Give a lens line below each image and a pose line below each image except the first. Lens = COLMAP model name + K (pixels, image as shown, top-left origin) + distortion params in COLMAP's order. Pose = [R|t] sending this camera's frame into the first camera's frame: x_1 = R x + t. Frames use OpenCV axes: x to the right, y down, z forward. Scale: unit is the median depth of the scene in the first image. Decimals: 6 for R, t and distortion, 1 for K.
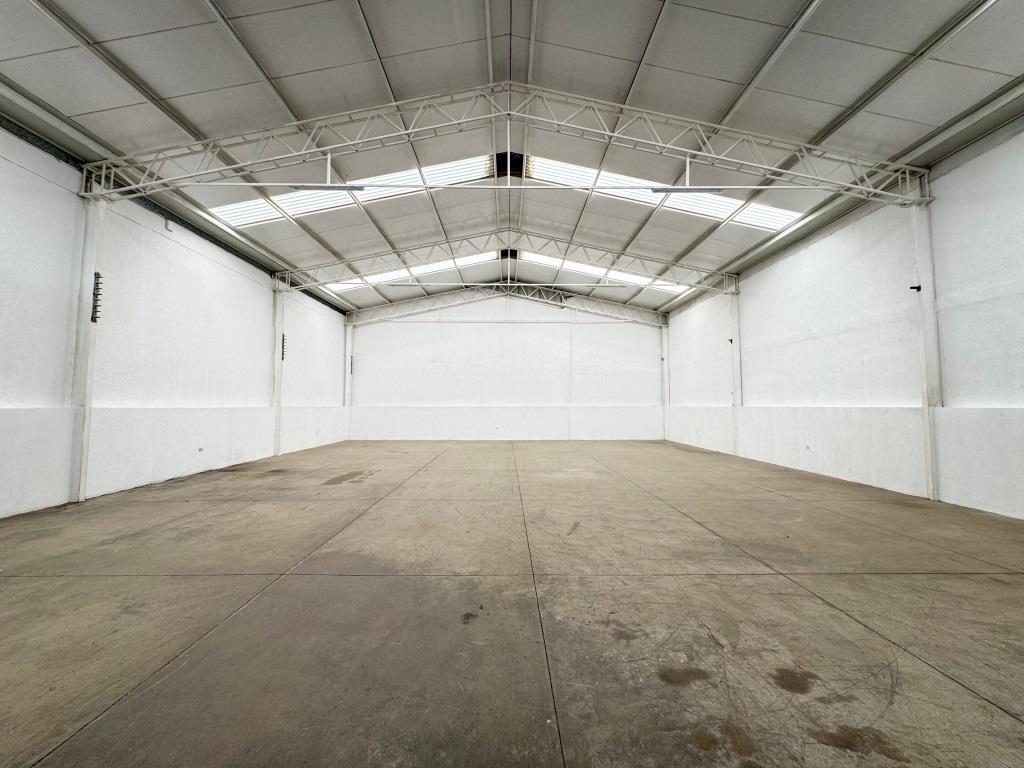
lens RADIAL K [[406.9, 0, 512.0], [0, 406.9, 384.0], [0, 0, 1]] dist [-0.003782, 0.000081]
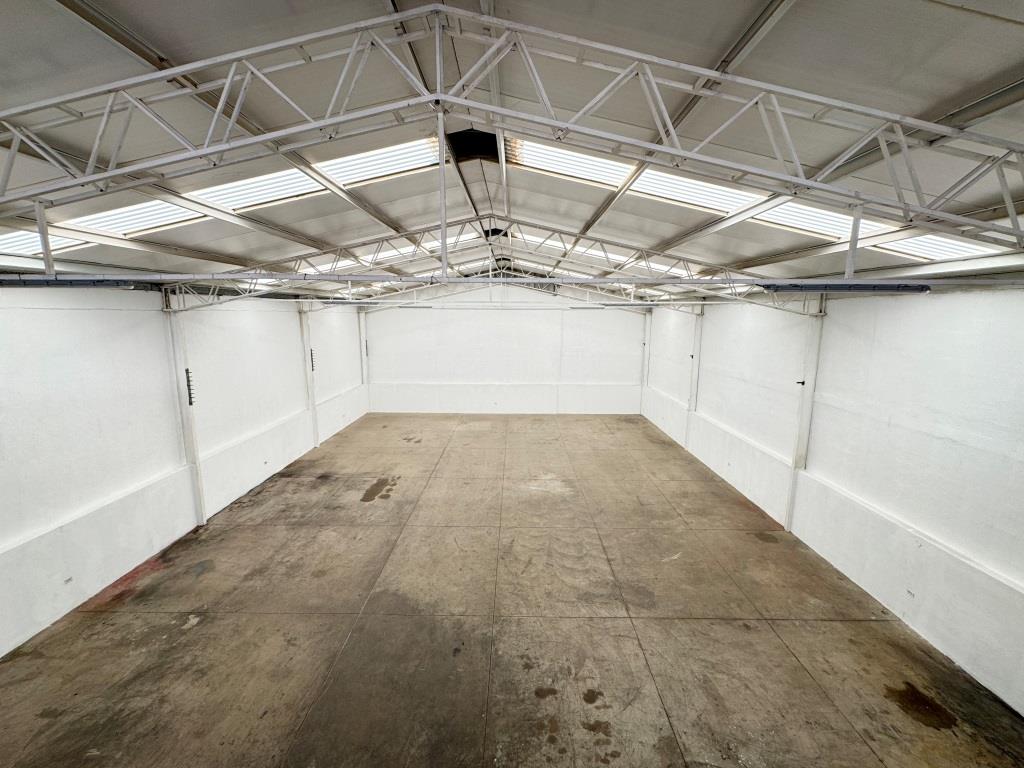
lens RADIAL K [[406.9, 0, 512.0], [0, 406.9, 384.0], [0, 0, 1]] dist [-0.003782, 0.000081]
pose [[0.999747, 0.008245, -0.020948, 0.091129], [-0.003512, 0.976246, 0.216636, -0.524587], [0.022236, -0.216508, 0.976028, -0.310671]]
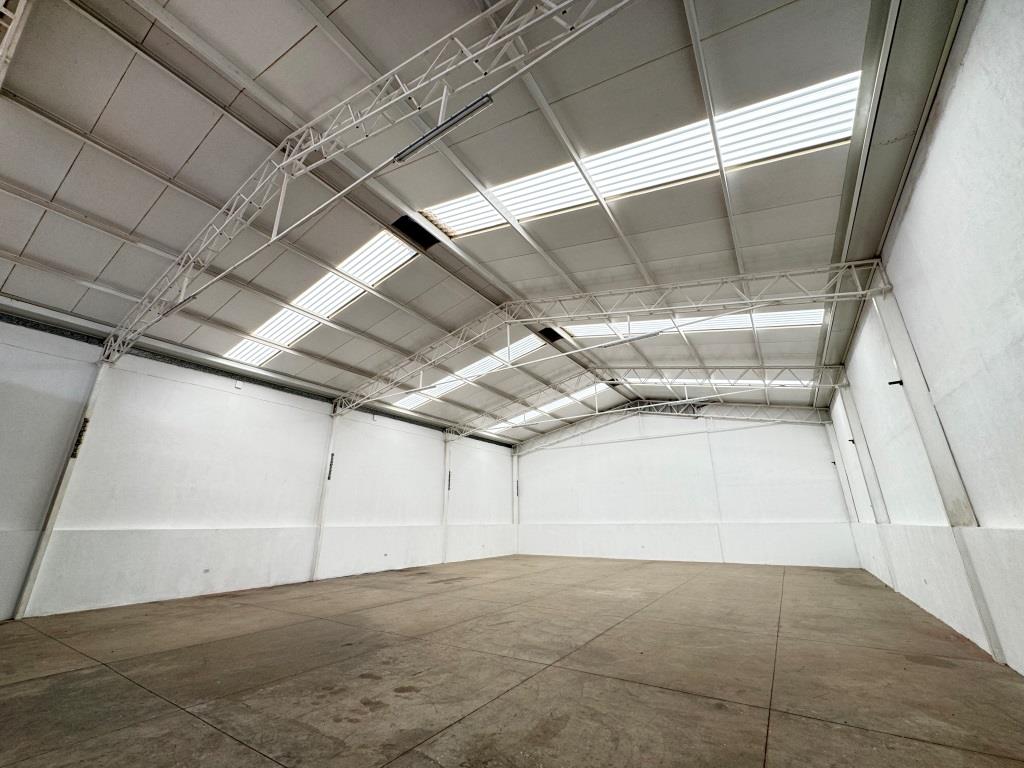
lens RADIAL K [[406.9, 0, 512.0], [0, 406.9, 384.0], [0, 0, 1]] dist [-0.003782, 0.000081]
pose [[0.831951, -0.182789, -0.523875, 0.779710], [0.035256, 0.959684, -0.278861, -0.019891], [0.553727, 0.213529, 0.804855, -0.166293]]
